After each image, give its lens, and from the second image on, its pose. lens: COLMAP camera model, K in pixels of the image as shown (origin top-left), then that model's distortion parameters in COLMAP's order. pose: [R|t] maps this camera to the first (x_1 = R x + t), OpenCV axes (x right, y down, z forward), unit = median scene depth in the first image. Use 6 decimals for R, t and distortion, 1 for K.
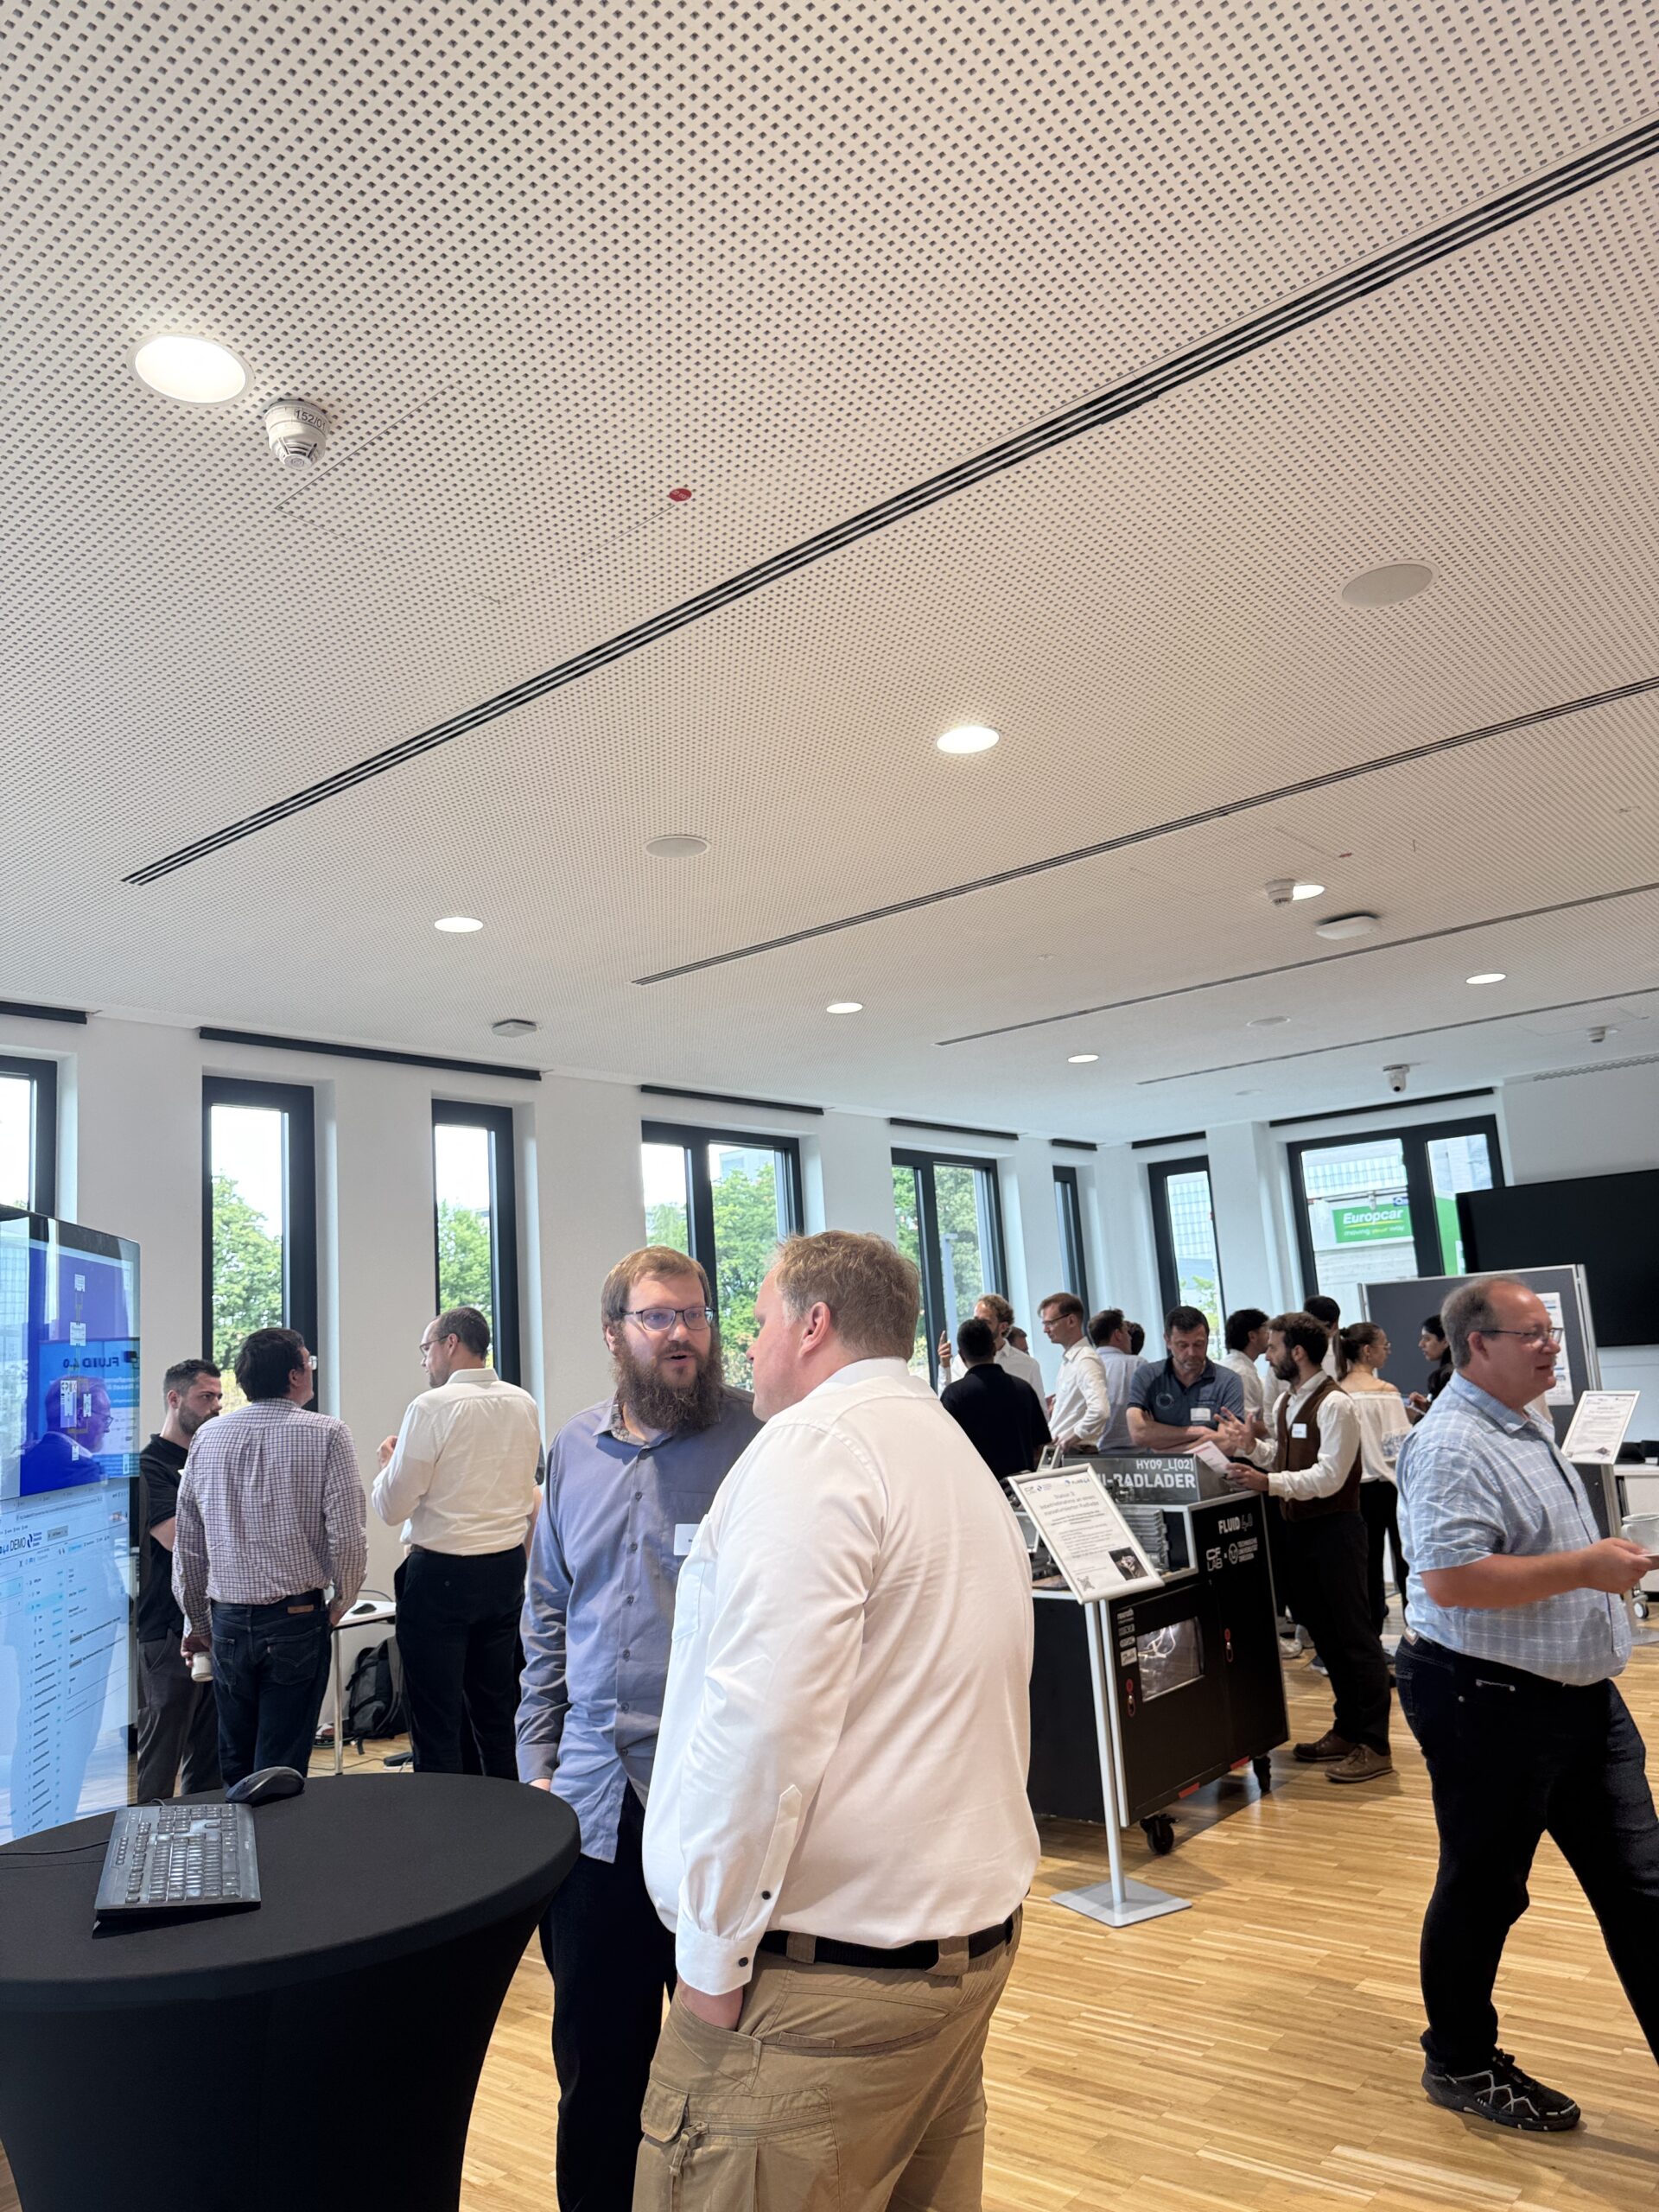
lens RADIAL K [[1558.5, 0, 829.5], [0, 1558.5, 1106.0], [0, 0, 1]] dist [-0.006189, -0.000358]
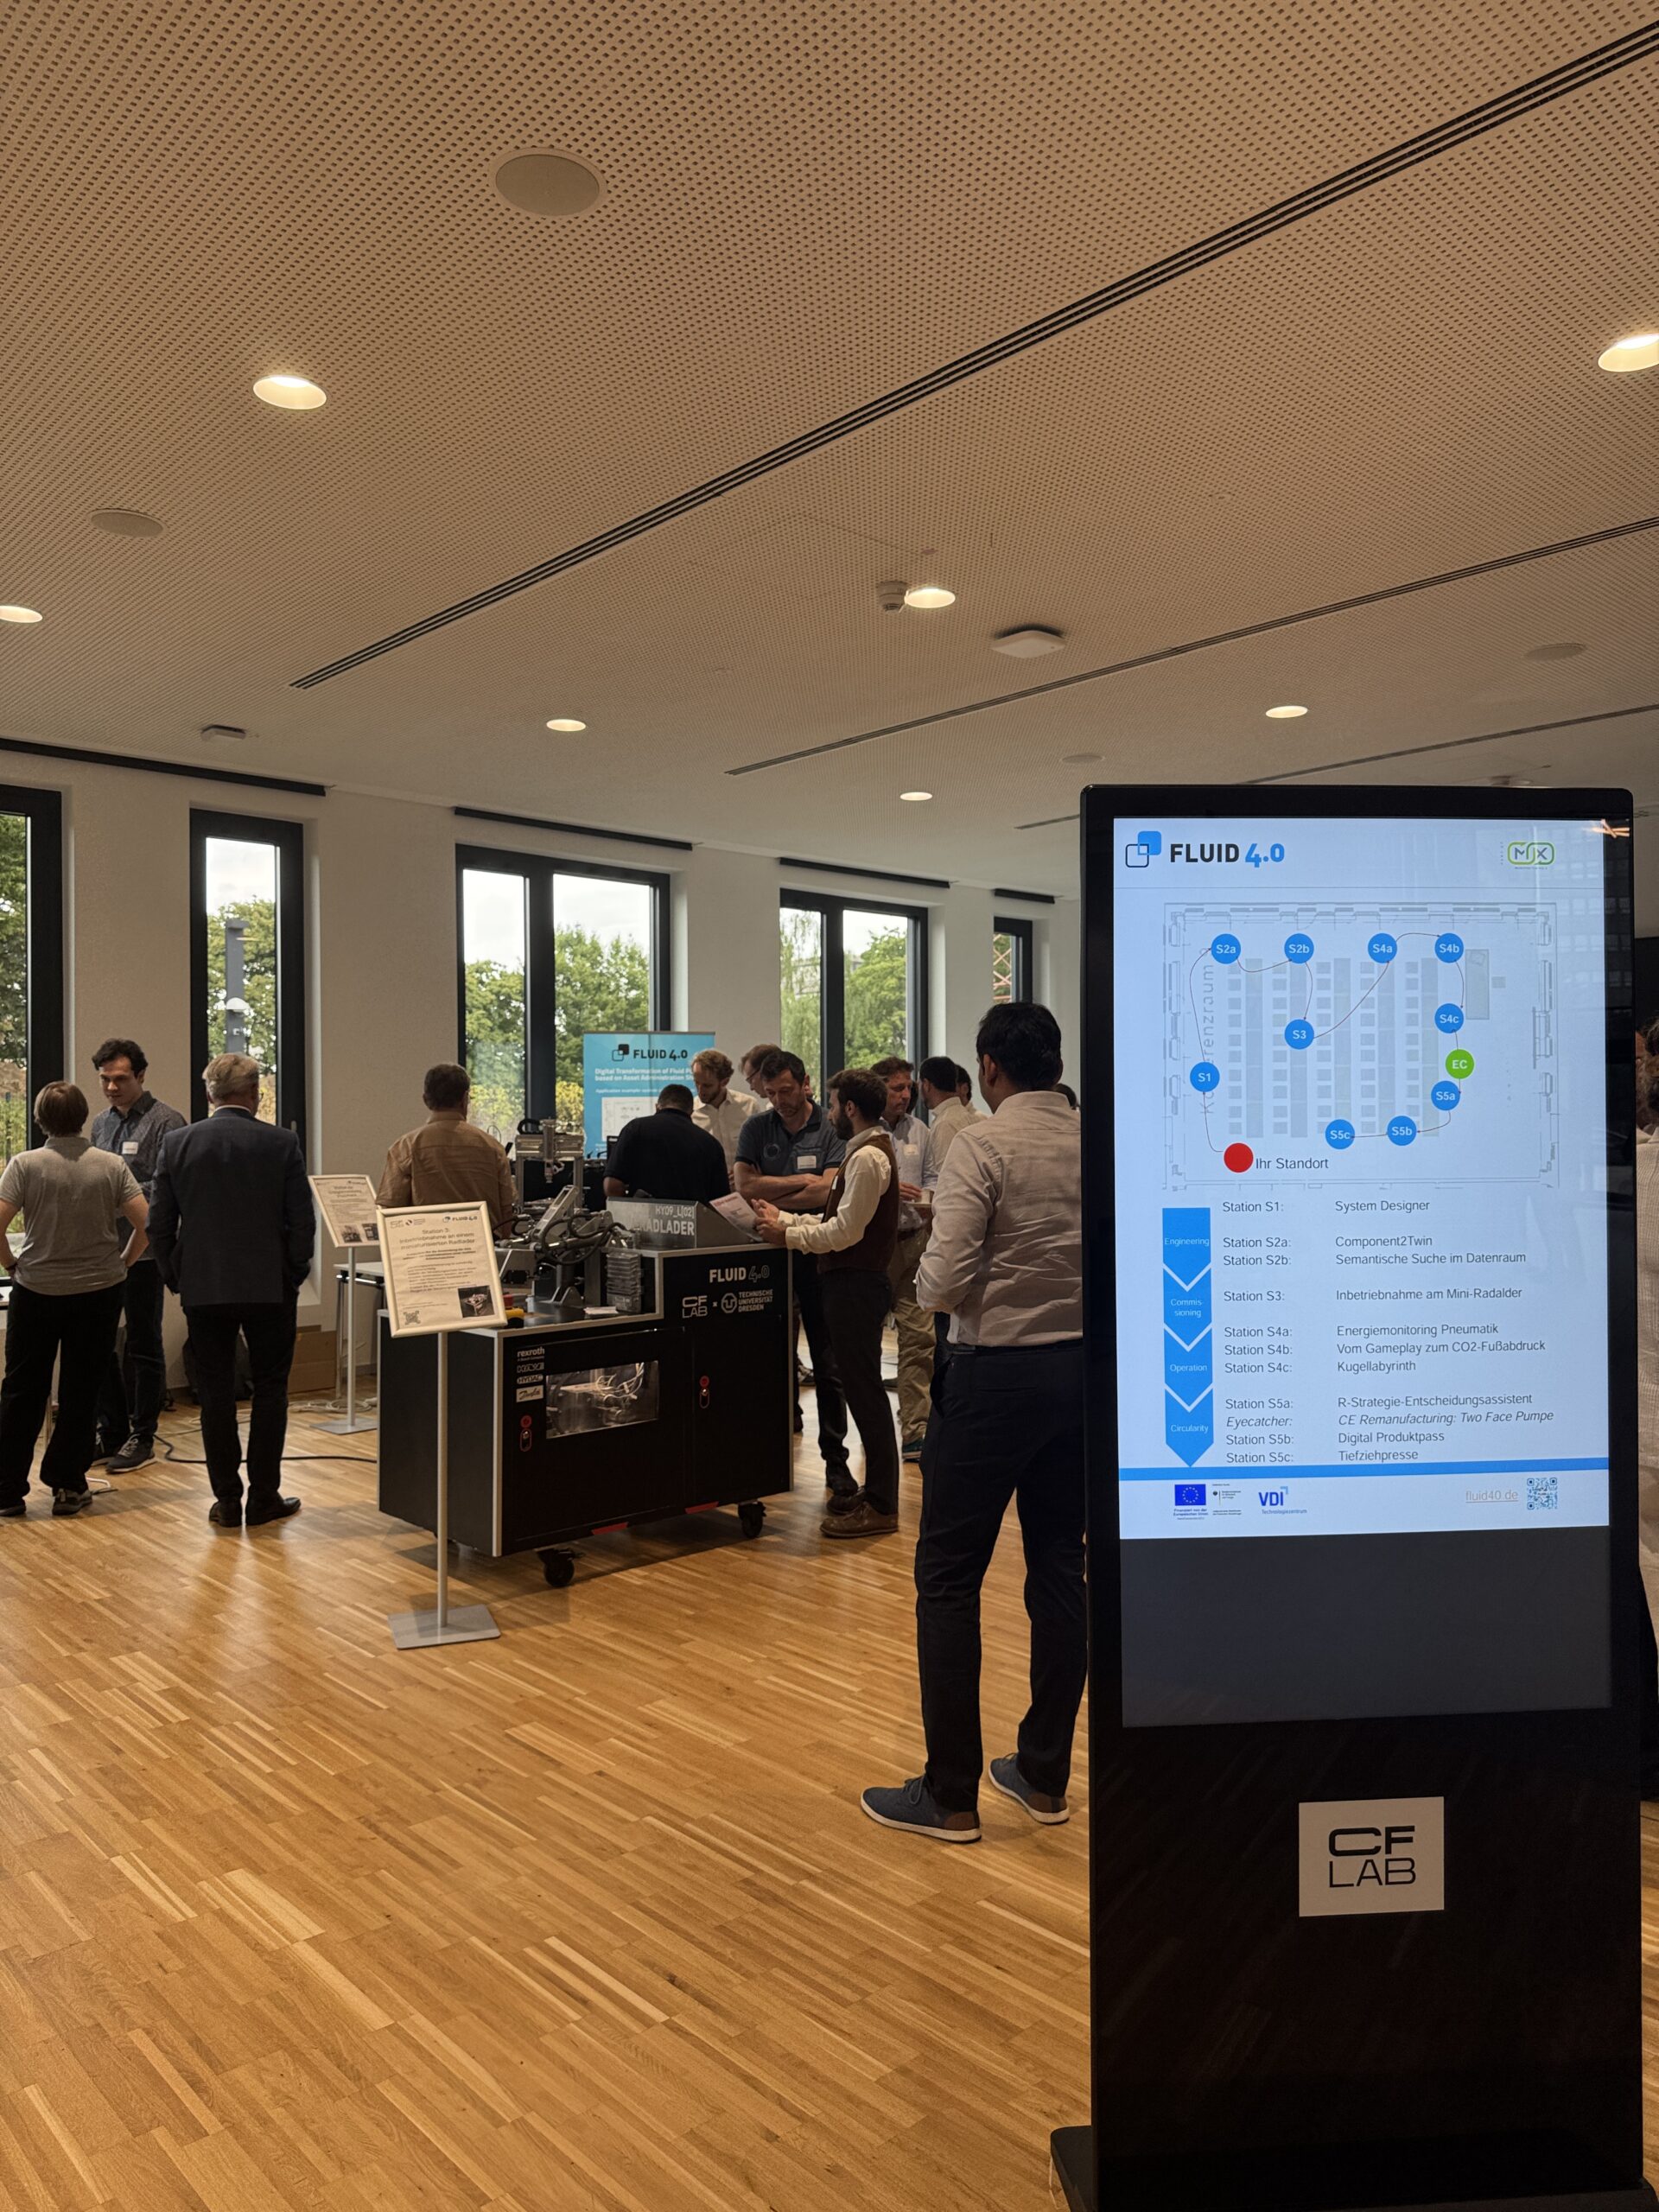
lens RADIAL K [[1544.0, 0, 829.5], [0, 1544.0, 1106.0], [0, 0, 1]] dist [-0.049060, -0.002572]
pose [[0.993113, 0.057730, -0.101947, 0.479917], [-0.040864, 0.986207, 0.160393, 0.015666], [0.109800, -0.155123, 0.981774, 0.110768]]
